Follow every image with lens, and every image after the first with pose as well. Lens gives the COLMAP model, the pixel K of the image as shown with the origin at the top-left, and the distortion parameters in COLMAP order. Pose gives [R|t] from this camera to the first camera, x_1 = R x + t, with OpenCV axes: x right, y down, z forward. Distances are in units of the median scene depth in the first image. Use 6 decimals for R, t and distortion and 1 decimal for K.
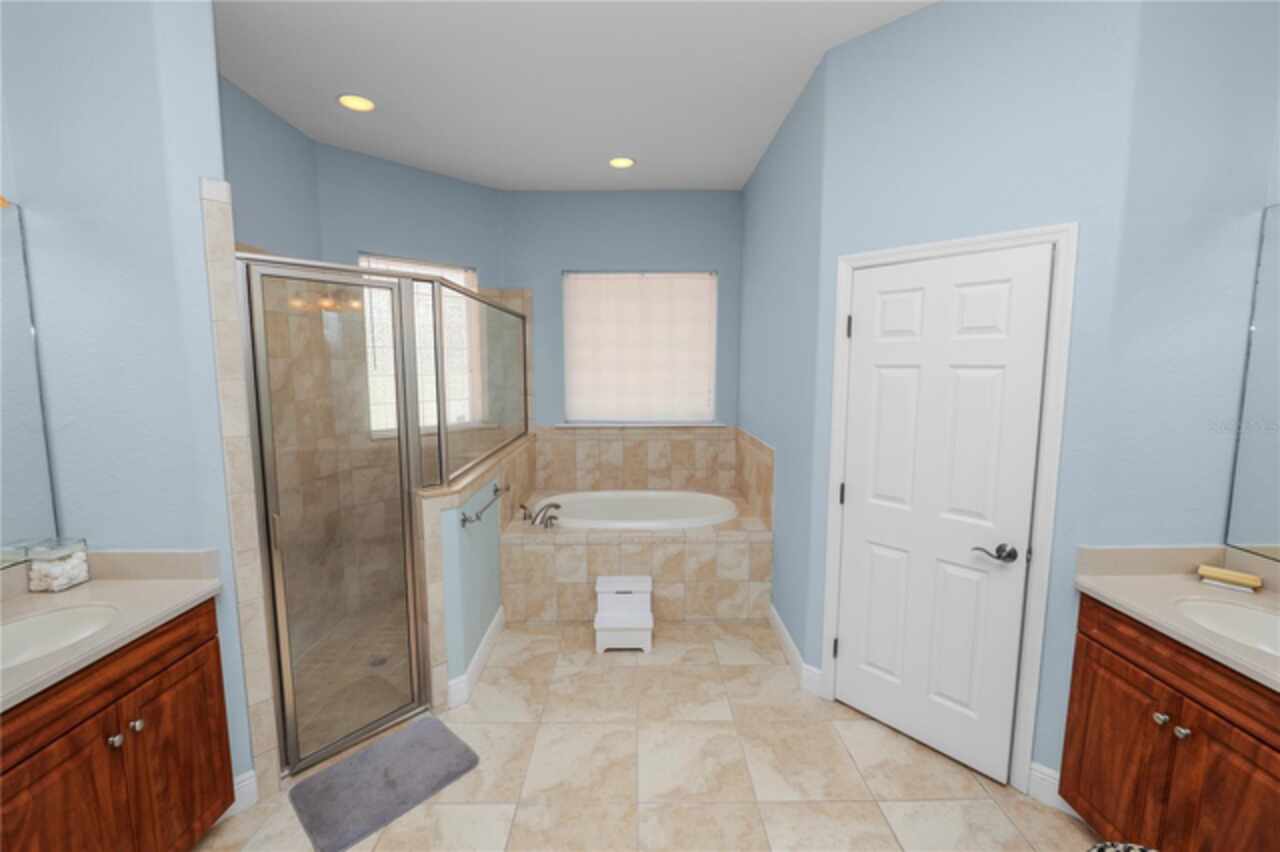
lens RADIAL K [[522.6, 0, 638.9], [0, 522.6, 428.6], [0, 0, 1]] dist [-0.010508, 0.000426]
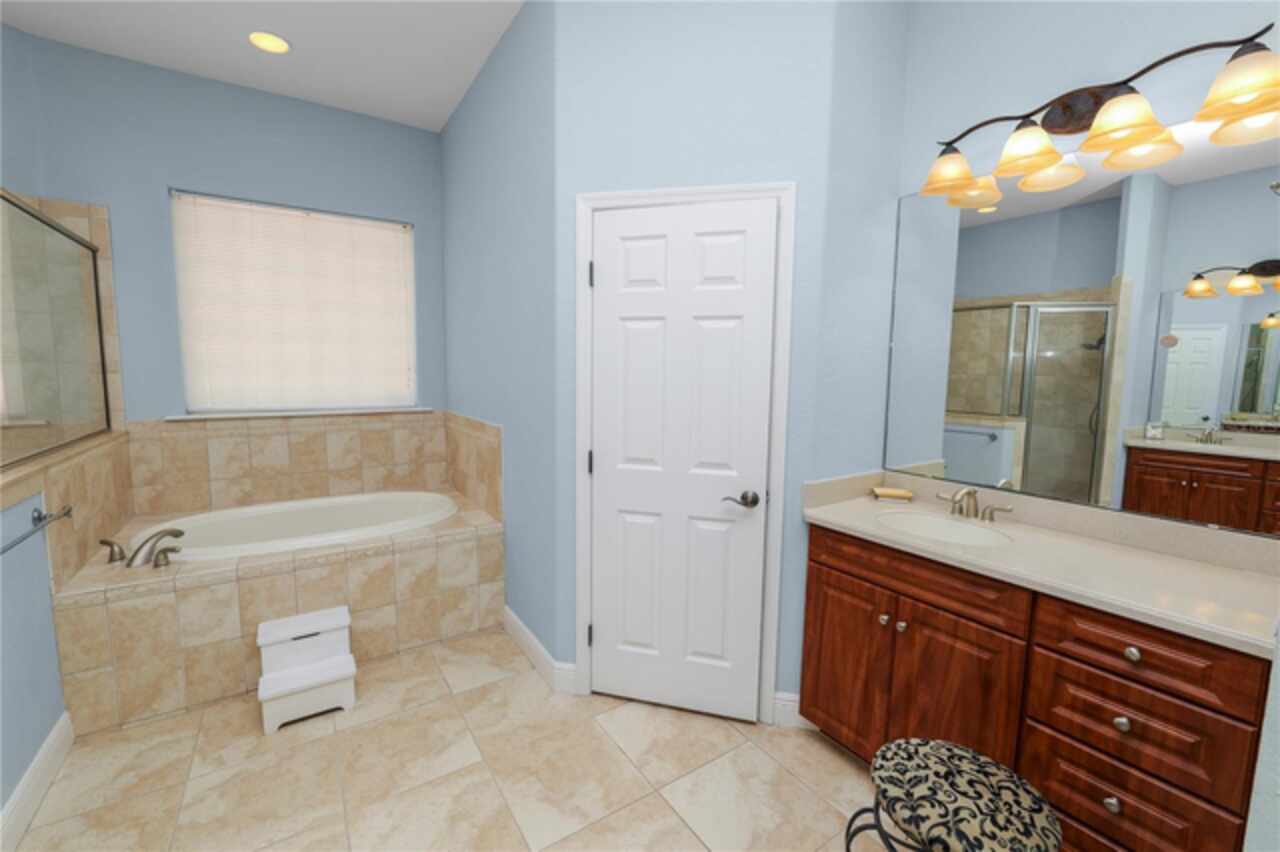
lens RADIAL K [[522.6, 0, 640.4], [0, 522.6, 425.9], [0, 0, 1]] dist [-0.010508, 0.000426]
pose [[0.835602, -0.046553, 0.547360, -0.024393], [0.052346, 0.998616, 0.005021, 0.051325], [-0.546836, 0.024456, 0.836882, 0.163047]]
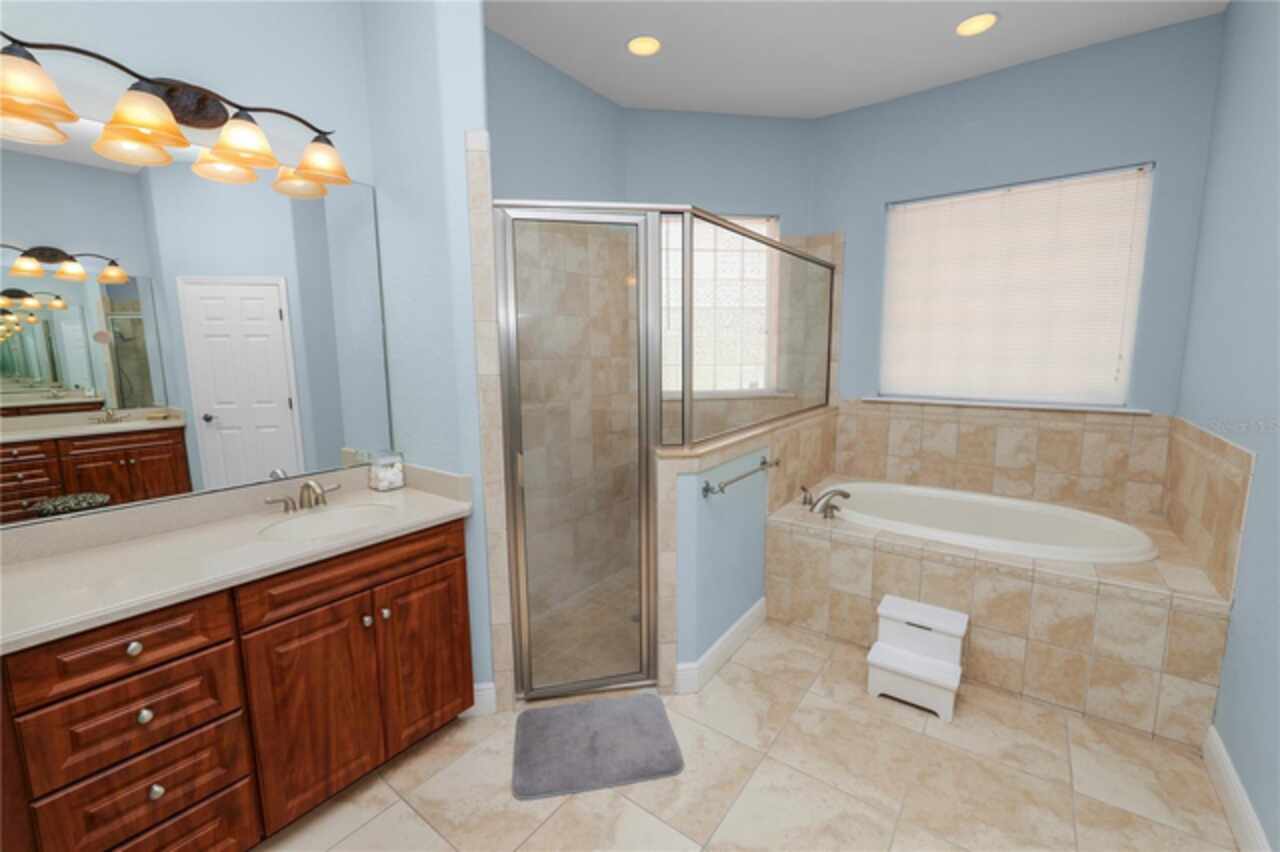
lens RADIAL K [[522.6, 0, 634.7], [0, 522.6, 422.0], [0, 0, 1]] dist [-0.010508, 0.000426]
pose [[0.794971, 0.078804, -0.601507, 0.076210], [-0.065400, 0.996881, 0.044167, 0.028171], [0.603112, 0.004227, 0.797646, 0.204183]]
